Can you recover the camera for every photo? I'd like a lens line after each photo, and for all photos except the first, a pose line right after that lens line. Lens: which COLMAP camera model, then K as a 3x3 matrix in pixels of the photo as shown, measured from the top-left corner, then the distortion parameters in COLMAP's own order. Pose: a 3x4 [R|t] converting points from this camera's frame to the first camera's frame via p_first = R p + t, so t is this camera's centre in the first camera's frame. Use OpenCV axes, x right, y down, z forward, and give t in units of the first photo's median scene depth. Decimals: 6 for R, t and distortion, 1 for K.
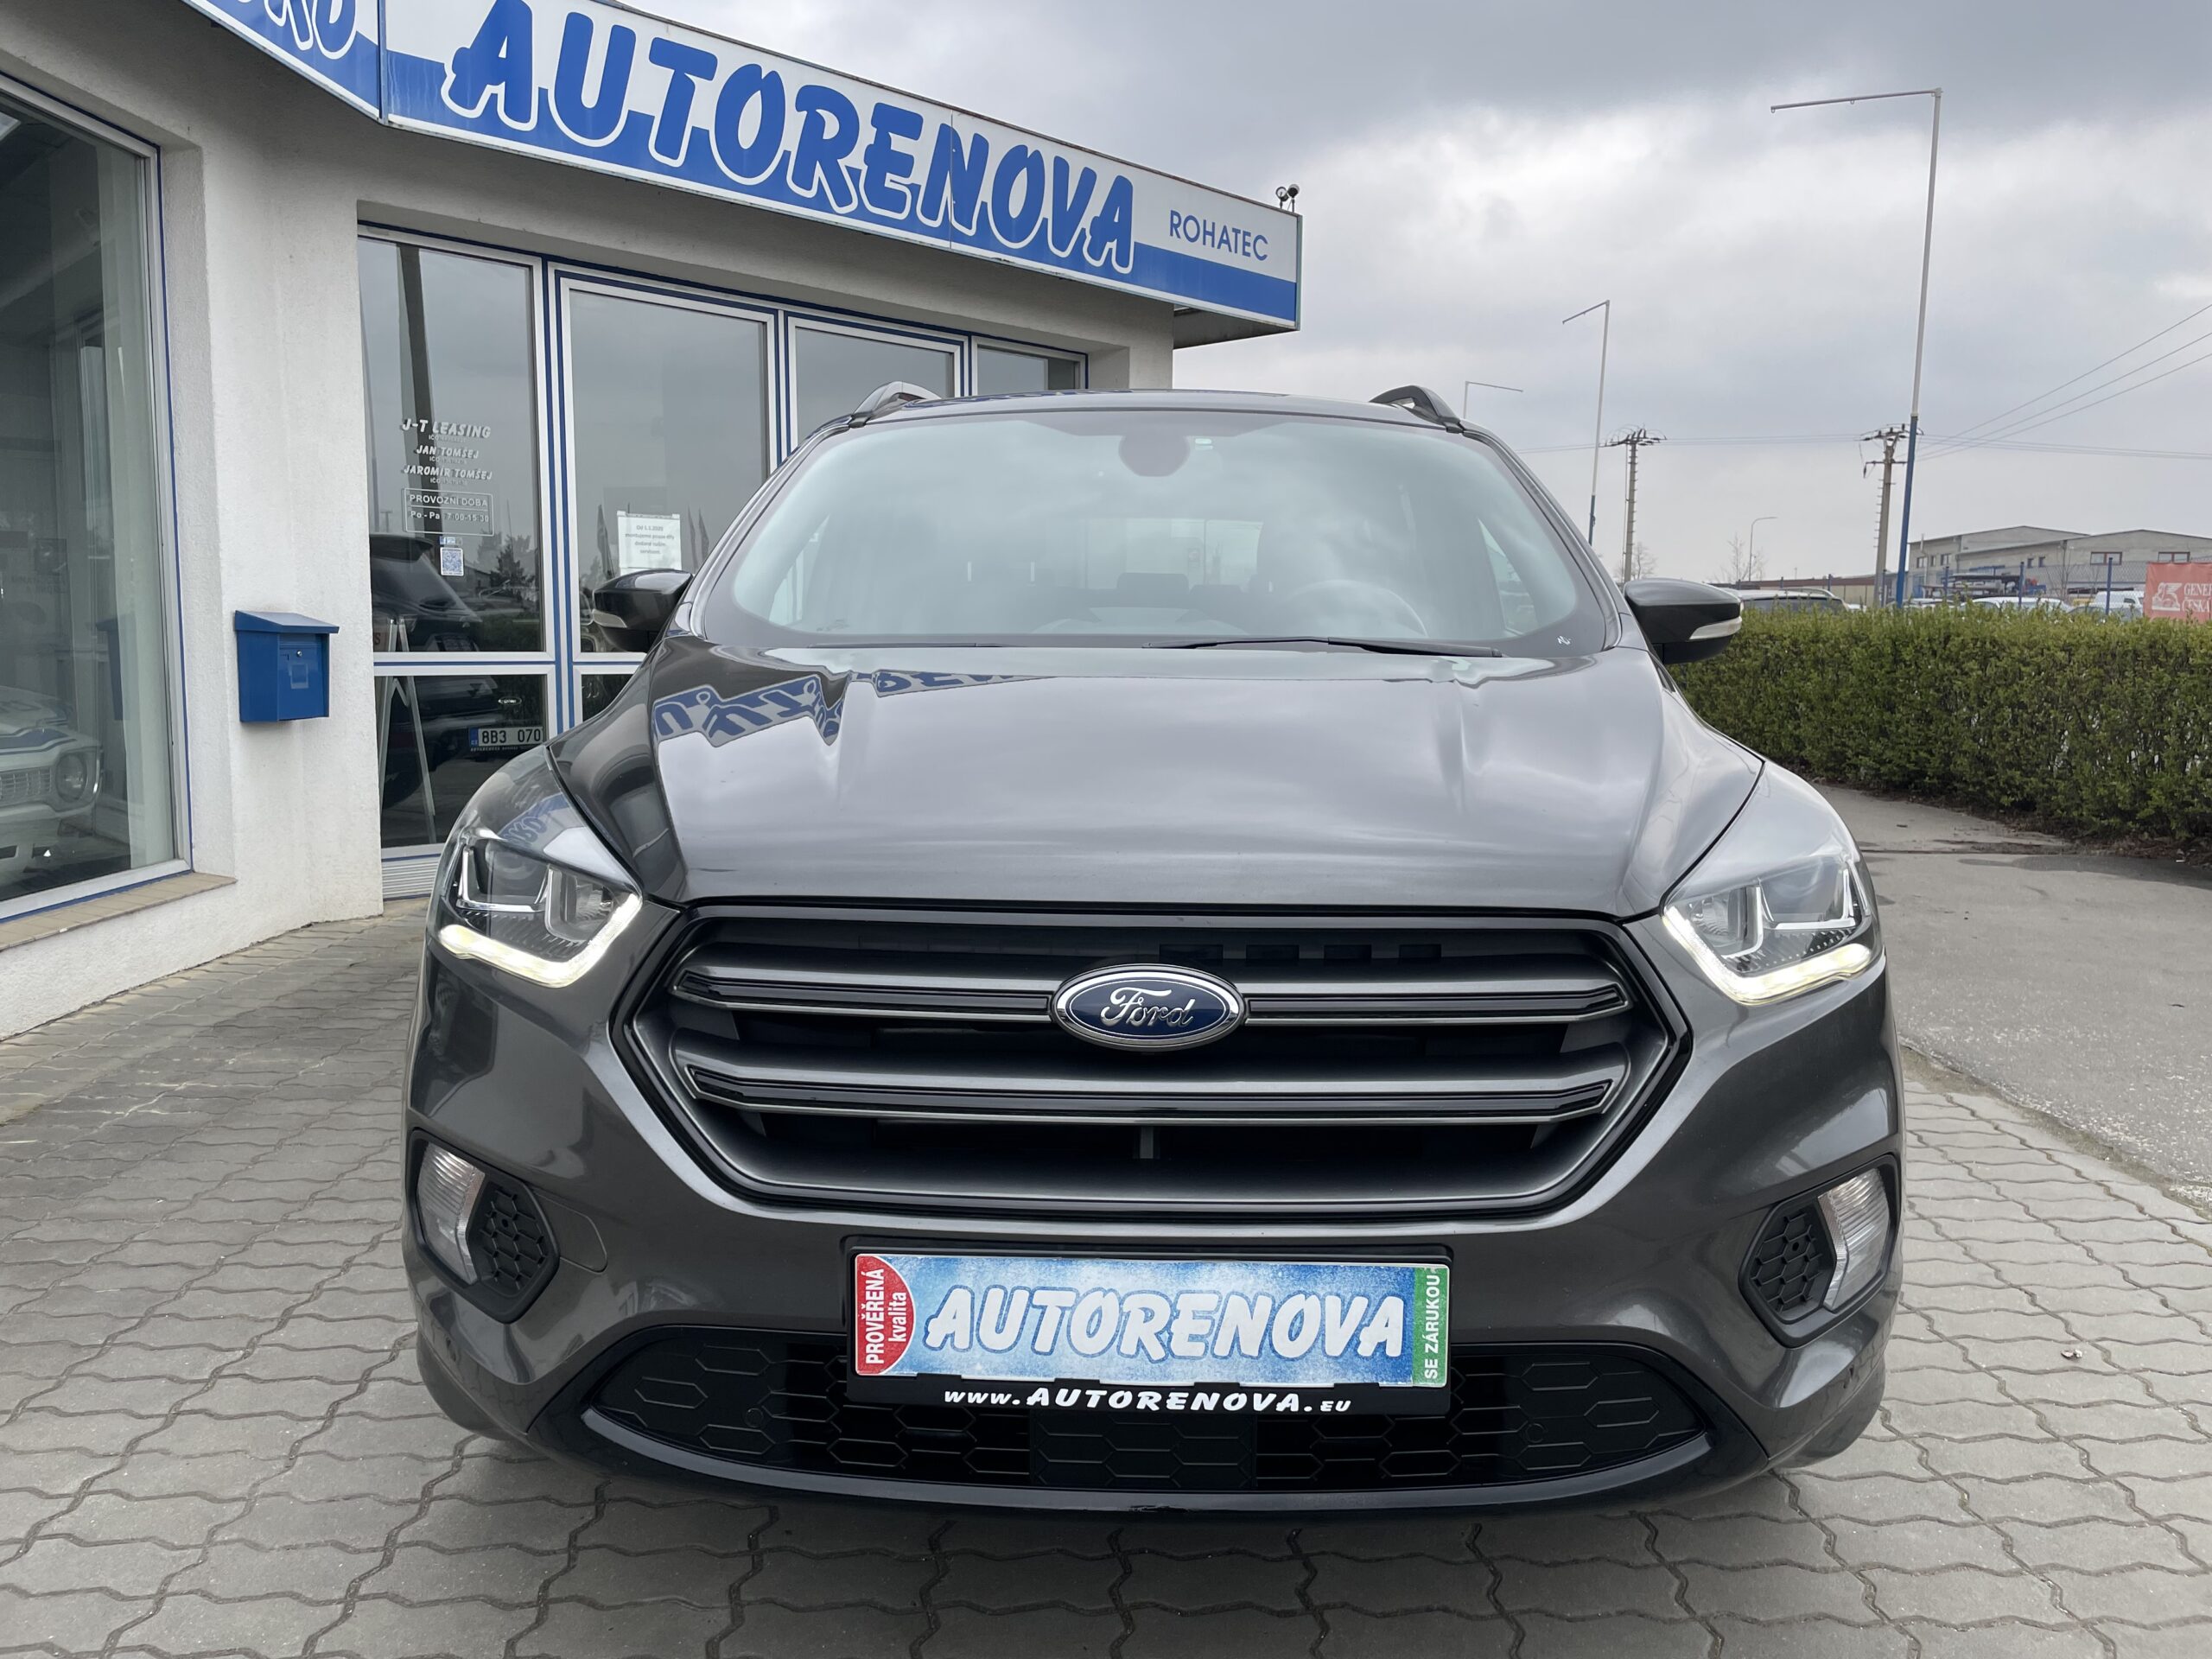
lens RADIAL K [[1677.4, 0, 1125.0], [0, 1677.4, 808.0], [0, 0, 1]] dist [0.083150, -0.113343]
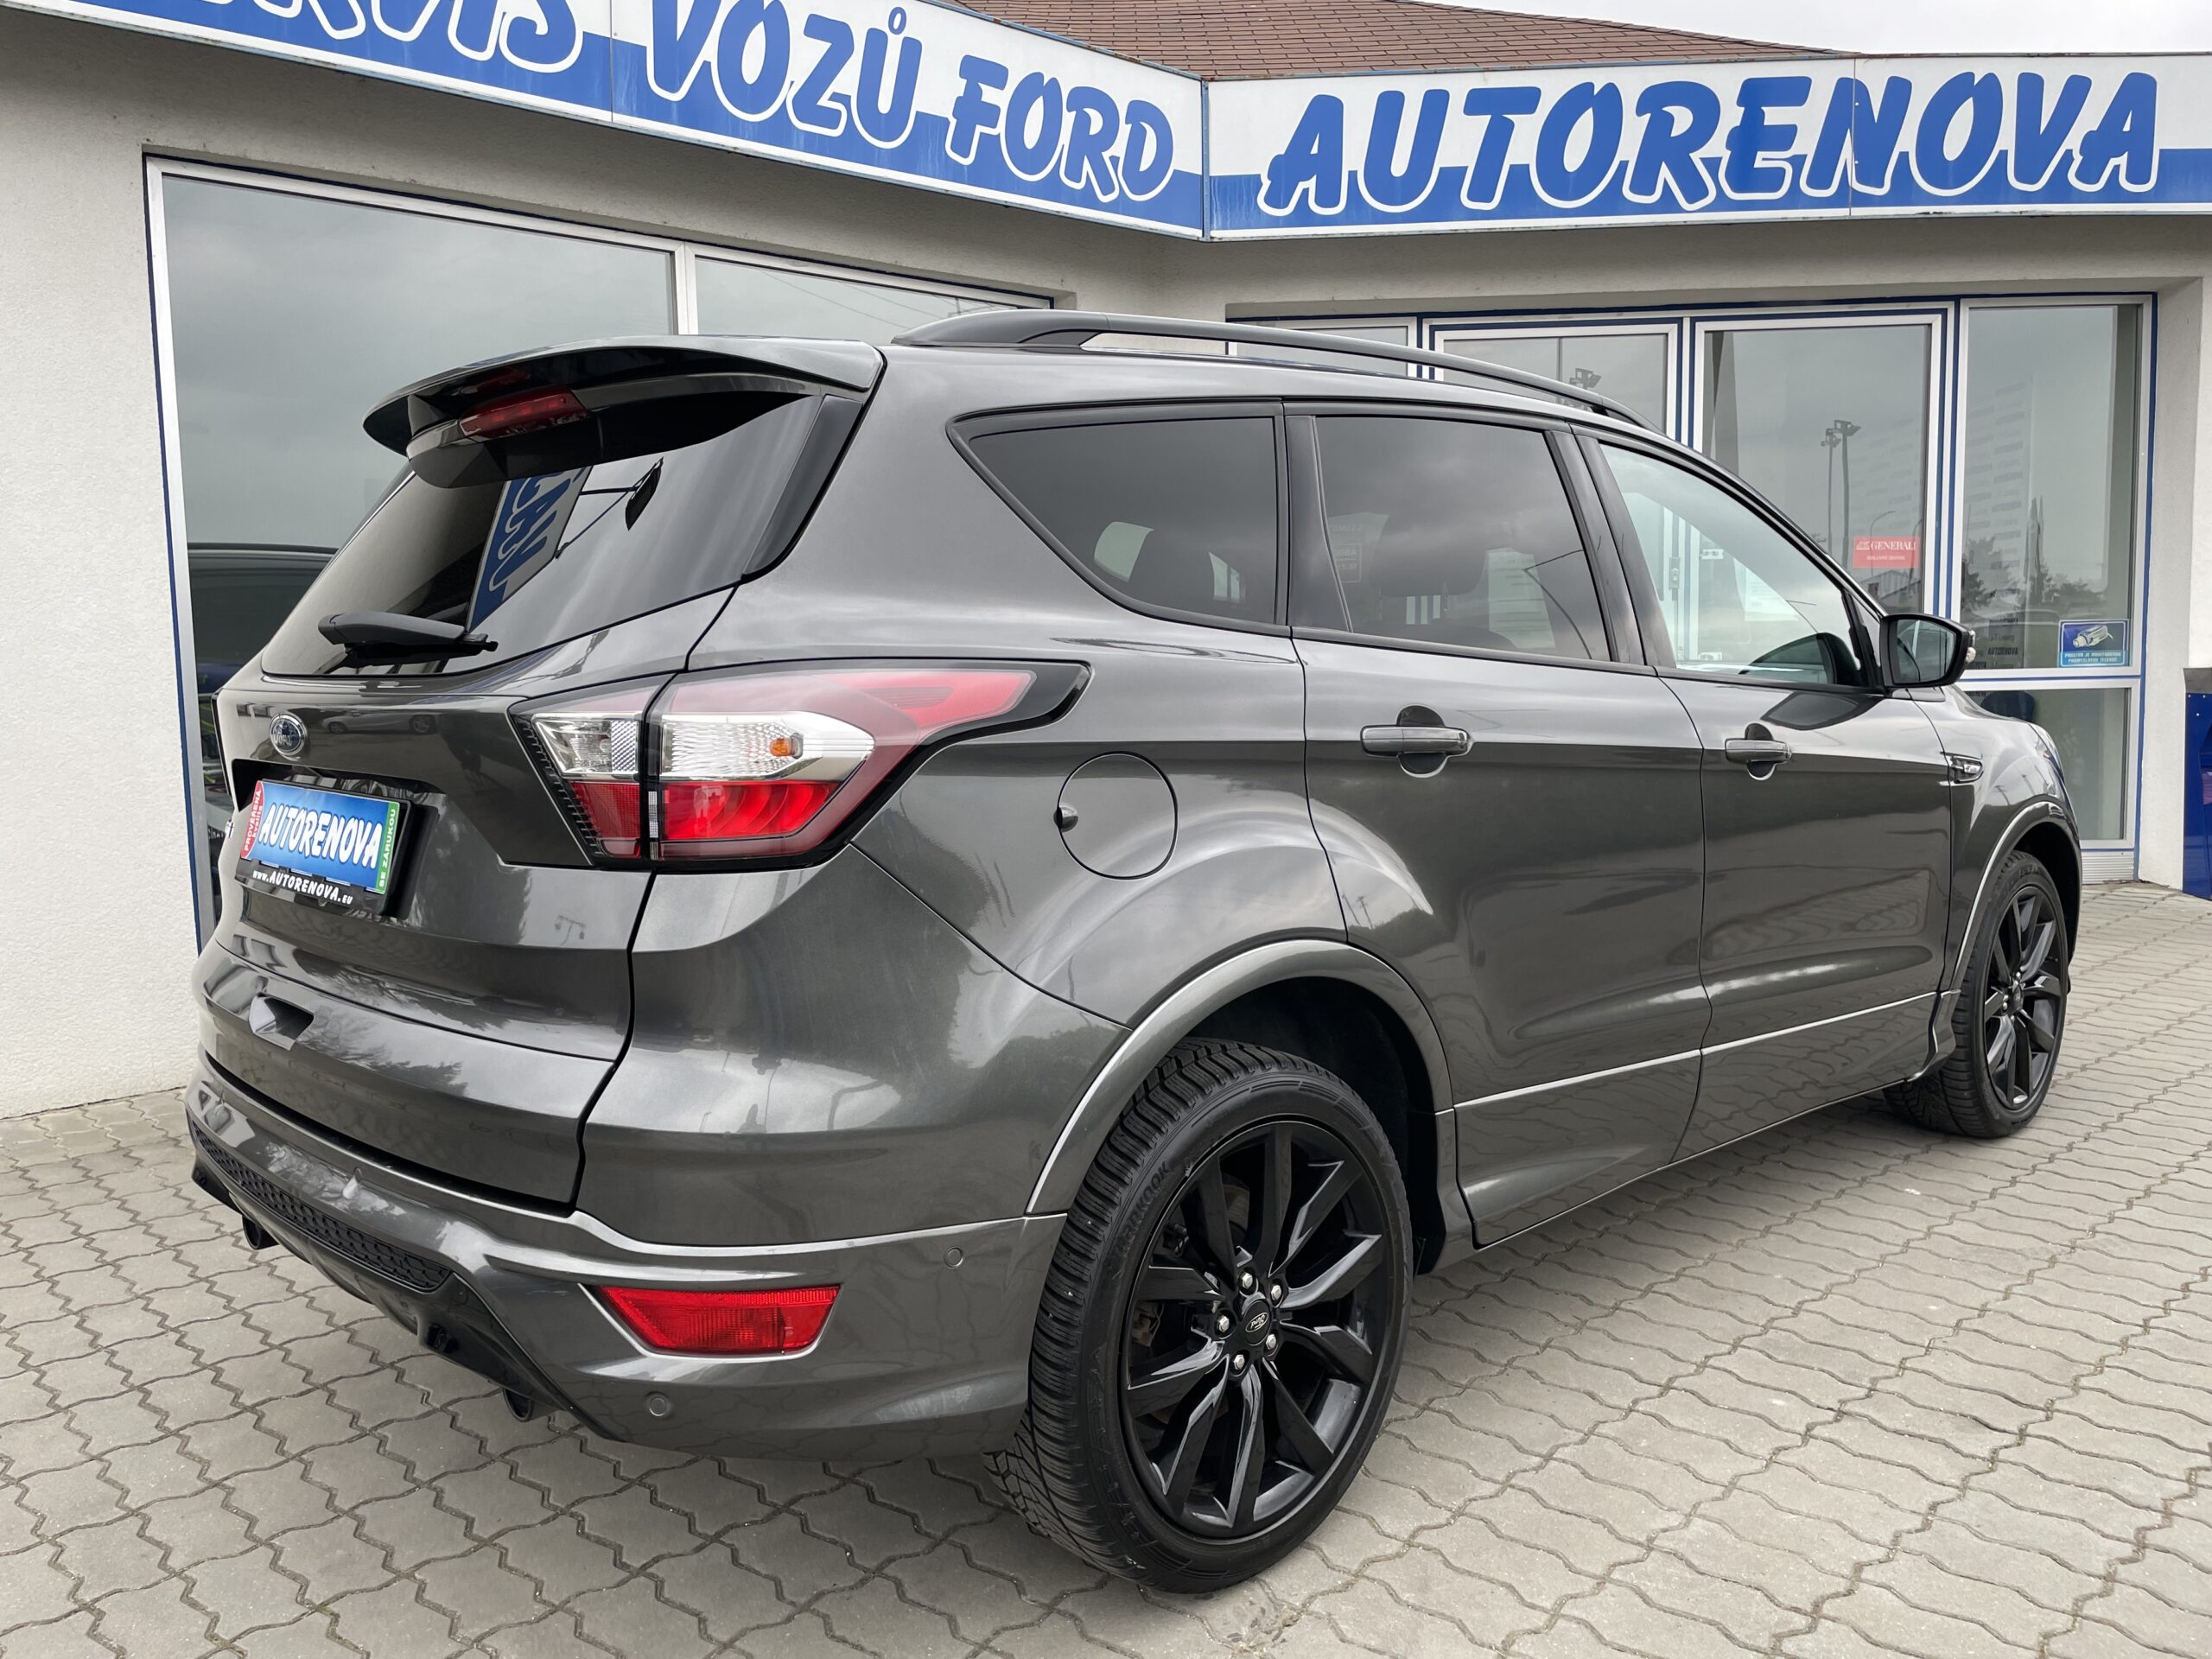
lens RADIAL K [[1677.4, 0, 1079.3], [0, 1677.4, 817.7], [0, 0, 1]] dist [0.083150, -0.113343]
pose [[0.667652, 0.053213, -0.742569, 0.365211], [-0.052803, 0.998315, 0.024064, -0.023765], [0.742599, 0.023143, 0.669337, 0.145579]]
